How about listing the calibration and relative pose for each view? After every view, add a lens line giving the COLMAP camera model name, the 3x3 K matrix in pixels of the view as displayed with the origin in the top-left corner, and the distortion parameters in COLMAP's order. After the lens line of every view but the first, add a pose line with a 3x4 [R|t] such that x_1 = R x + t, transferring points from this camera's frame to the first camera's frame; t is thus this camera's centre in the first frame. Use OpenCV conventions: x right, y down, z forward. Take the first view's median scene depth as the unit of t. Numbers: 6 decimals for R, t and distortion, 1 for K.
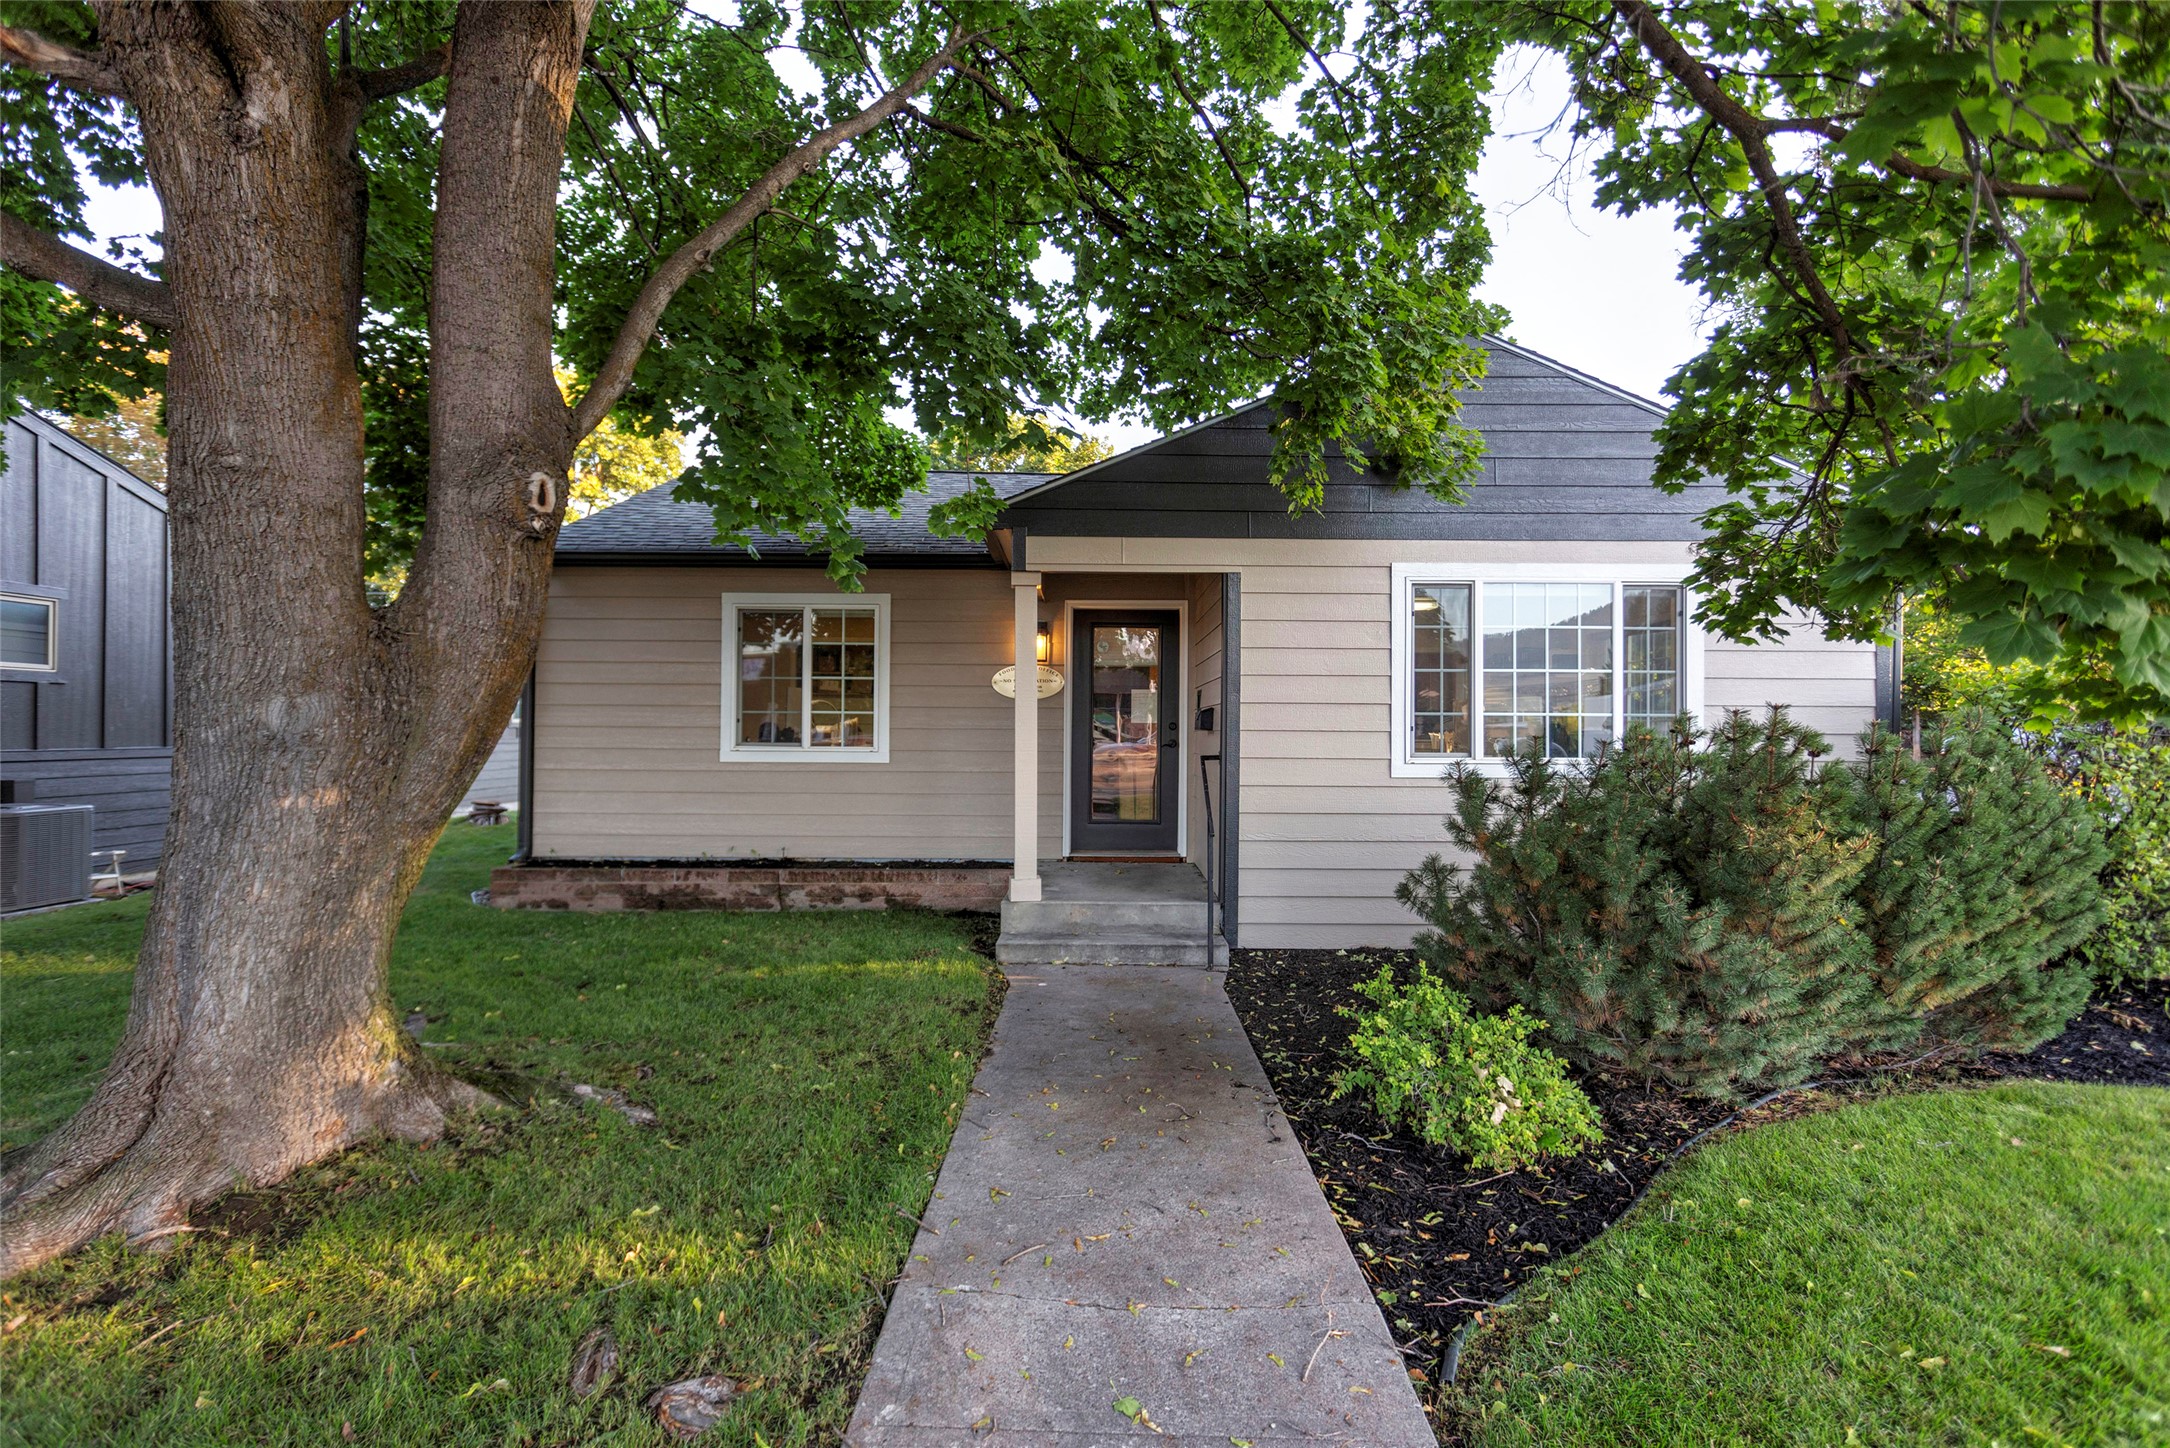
lens RADIAL K [[1079.5, 0, 1085.0], [0, 1079.5, 724.0], [0, 0, 1]] dist [0.001567, 0.000195]
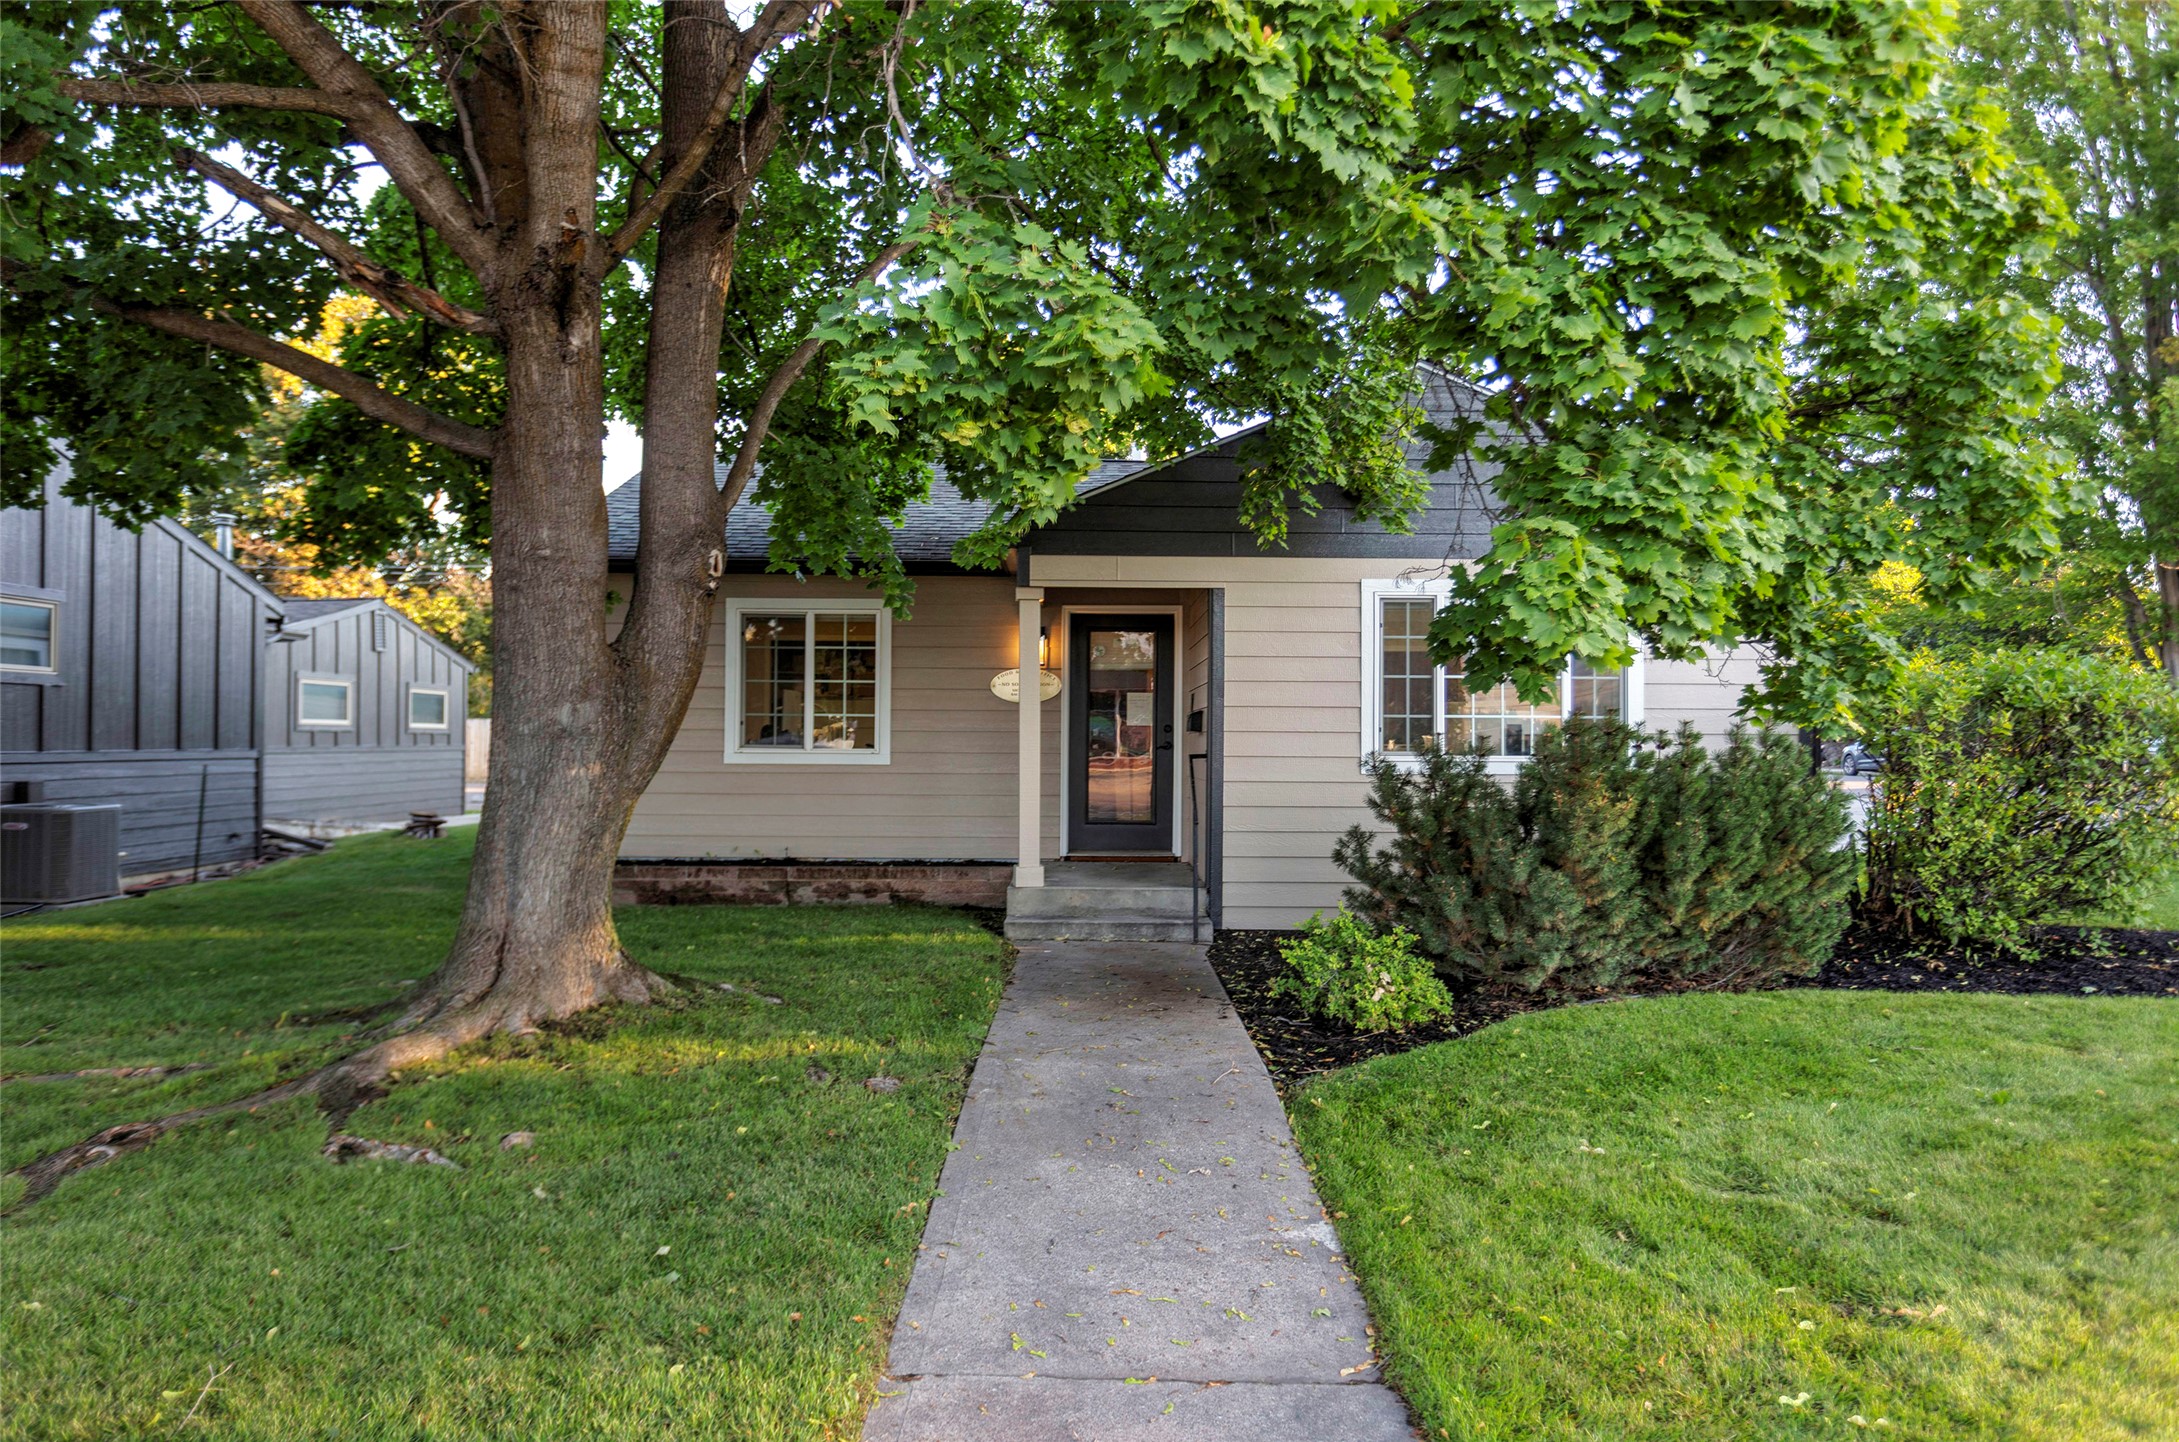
lens RADIAL K [[1485.3, 0, 1089.5], [0, 1485.3, 721.0], [0, 0, 1]] dist [-0.001103, -0.000032]
pose [[0.999932, 0.000025, 0.011664, -0.011480], [0.000065, 0.999970, -0.007717, 0.007142], [-0.011664, 0.007718, 0.999902, -0.511886]]
